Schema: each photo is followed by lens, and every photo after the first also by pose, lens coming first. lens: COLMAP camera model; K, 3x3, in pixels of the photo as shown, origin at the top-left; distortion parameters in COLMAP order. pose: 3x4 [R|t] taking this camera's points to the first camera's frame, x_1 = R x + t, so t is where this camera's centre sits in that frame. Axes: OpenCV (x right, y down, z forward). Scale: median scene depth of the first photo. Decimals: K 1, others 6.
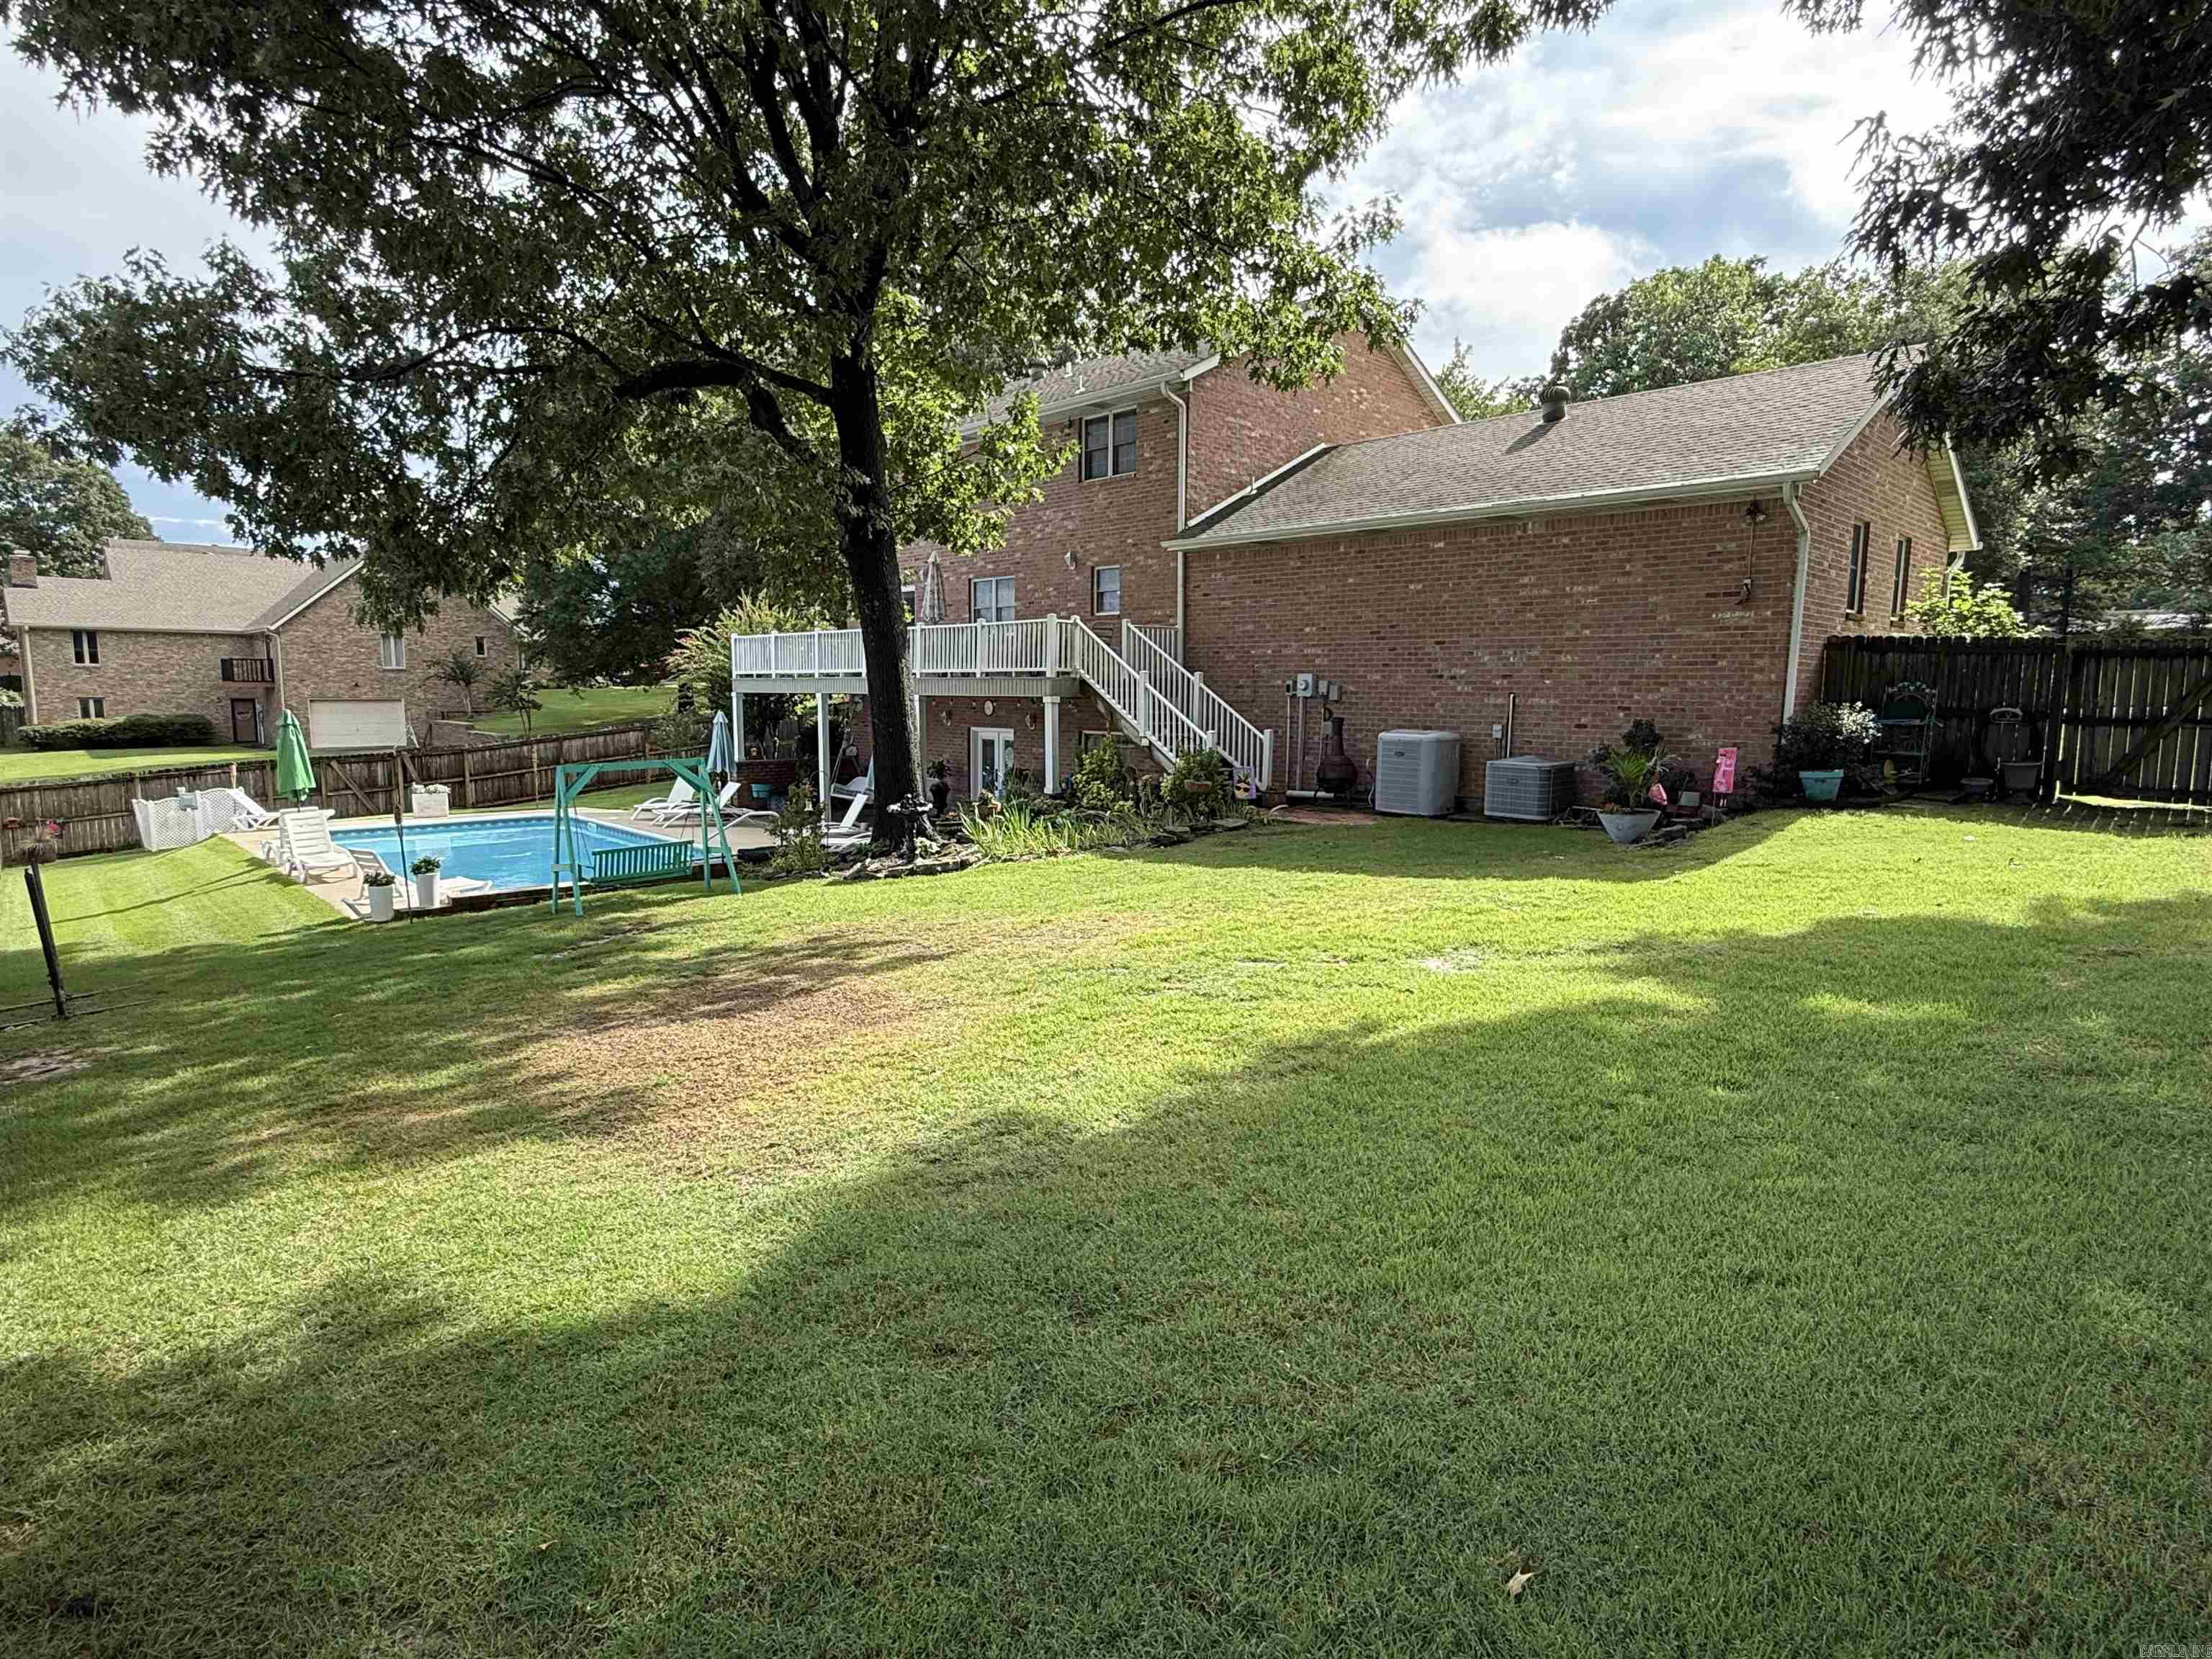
lens RADIAL K [[1161.1, 0, 1106.0], [0, 1161.1, 829.5], [0, 0, 1]] dist [0.000779, -0.000889]
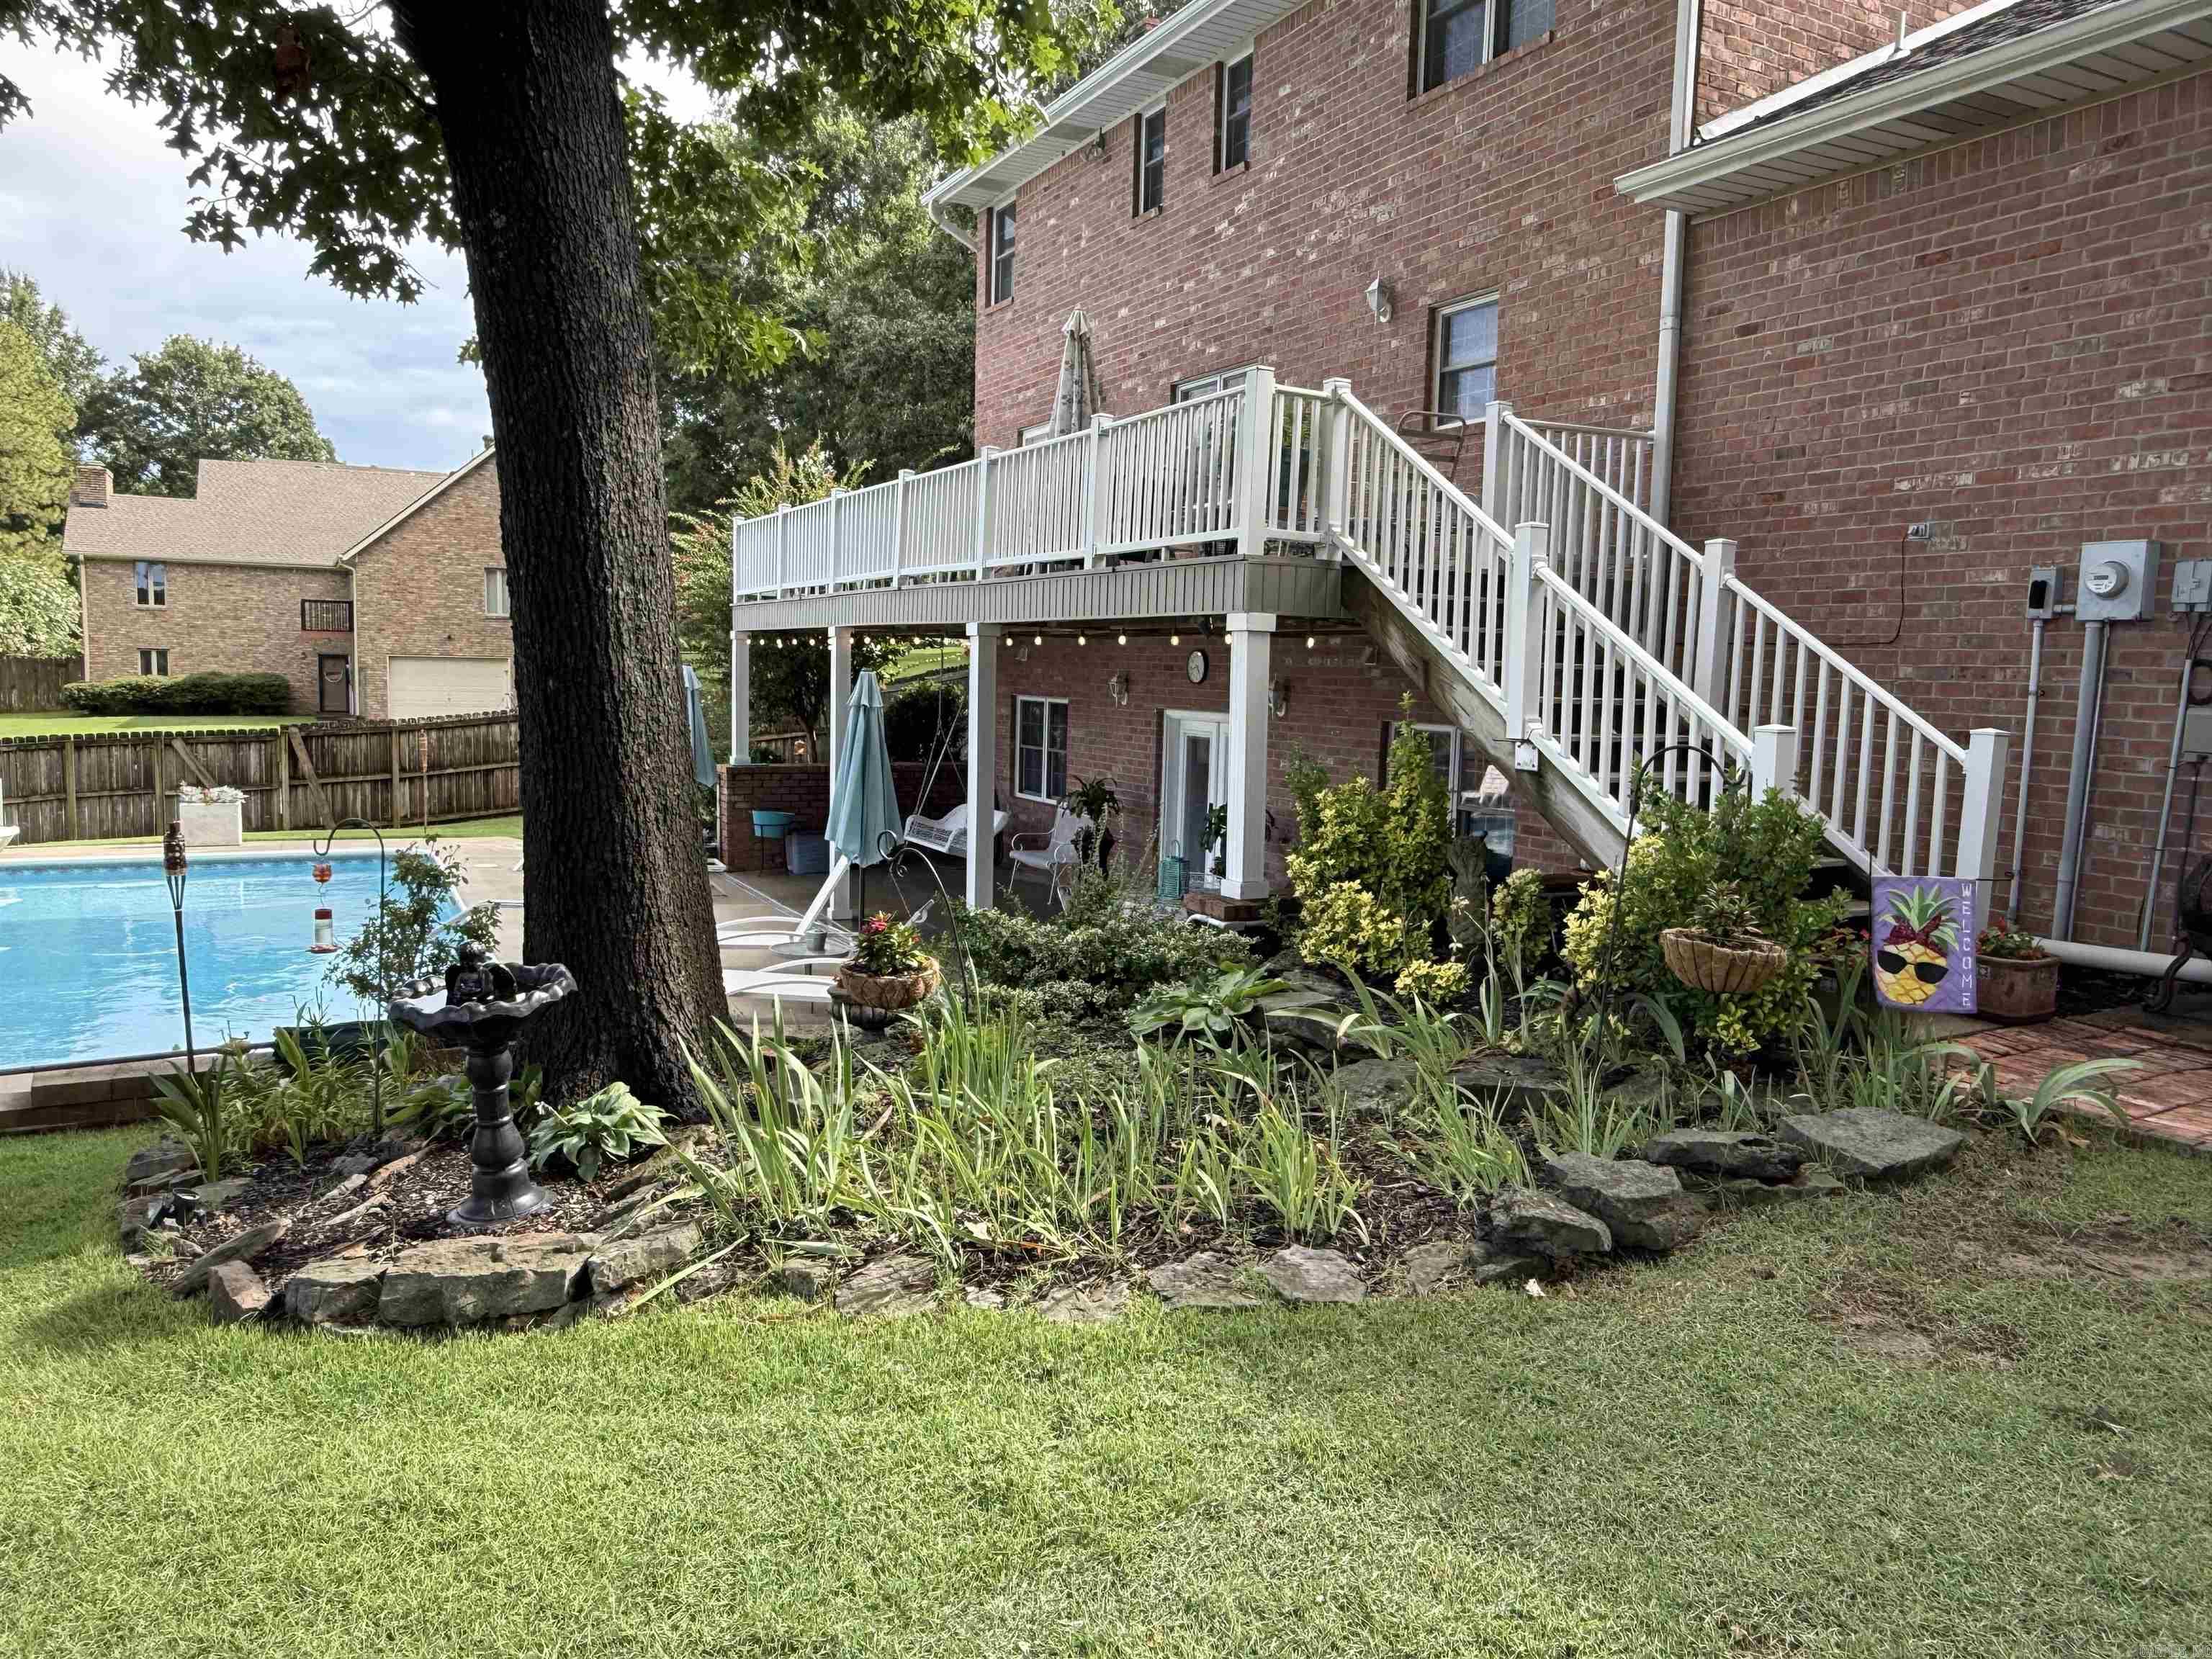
lens RADIAL K [[1508.7, 0, 1106.0], [0, 1508.7, 829.5], [0, 0, 1]] dist [-0.005491, 0.005102]
pose [[0.960993, 0.047522, -0.272459, 0.034764], [-0.052163, 0.998590, -0.009813, -0.044703], [0.271609, 0.023643, 0.962117, 0.561340]]
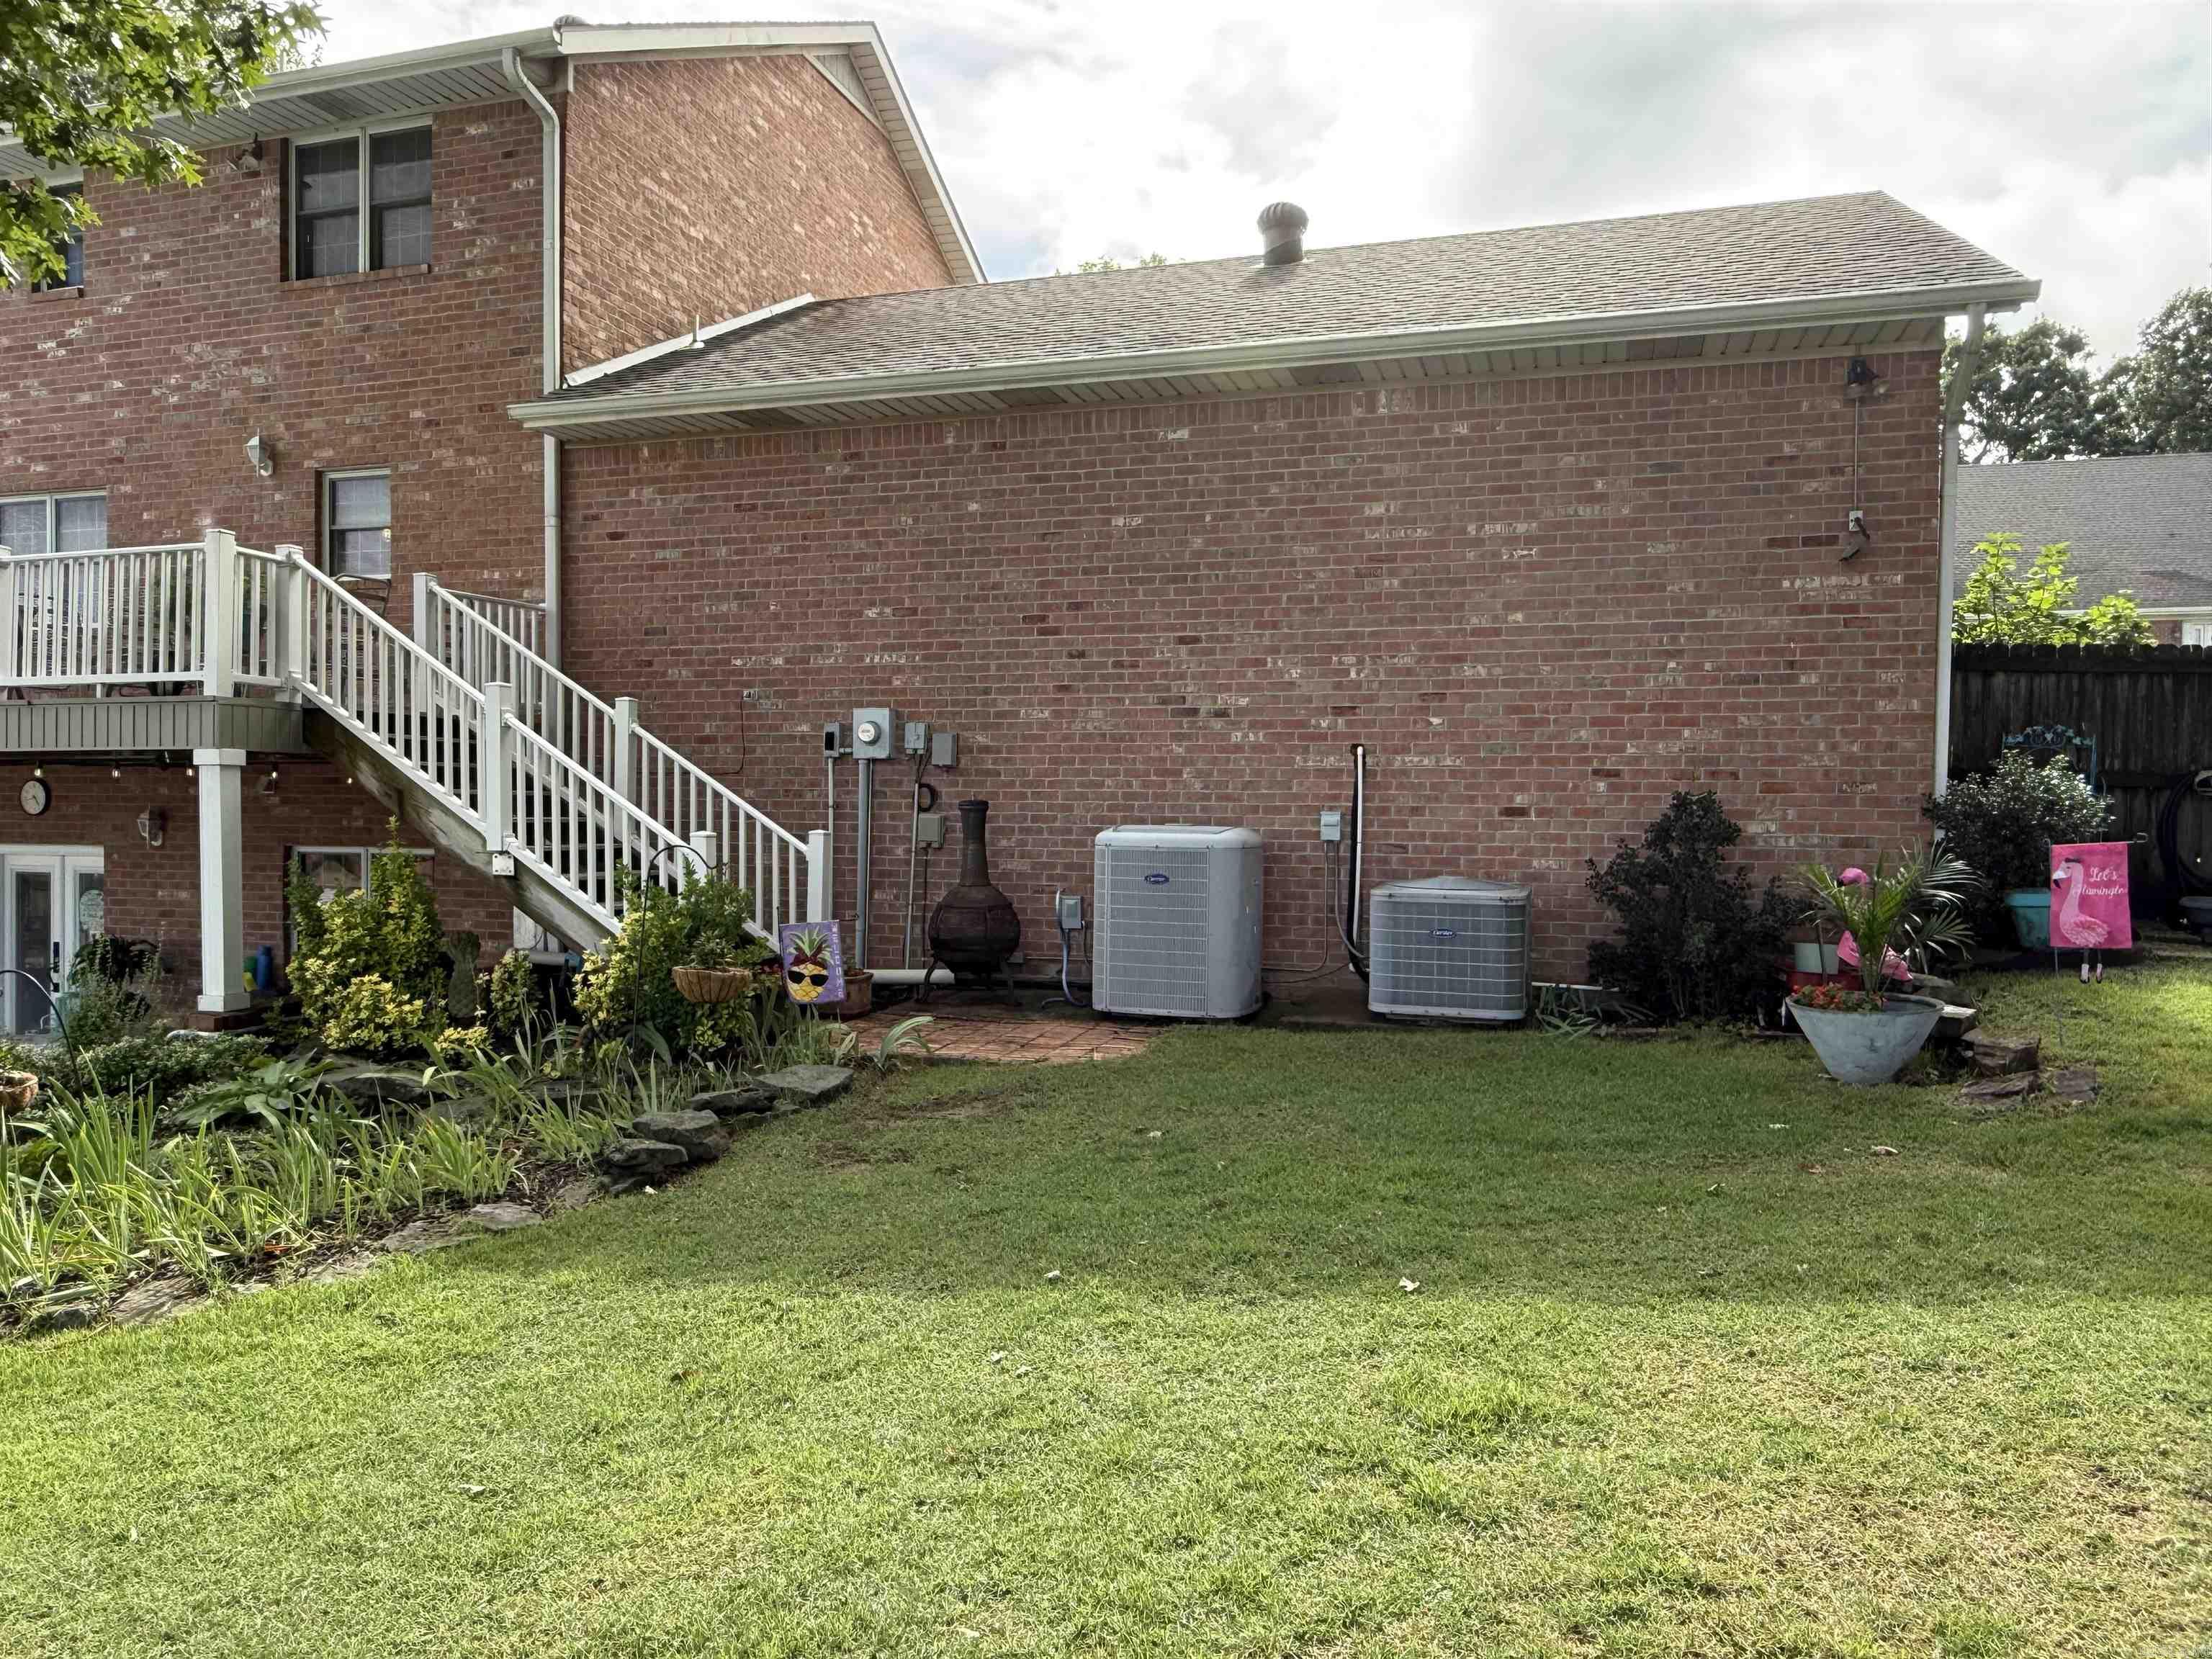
lens RADIAL K [[1508.7, 0, 1106.0], [0, 1508.7, 829.5], [0, 0, 1]] dist [-0.005491, 0.005102]
pose [[0.876490, -0.008239, 0.481349, -0.030375], [0.057346, 0.994521, -0.087399, -0.030382], [-0.477992, 0.104208, 0.872161, 0.442556]]
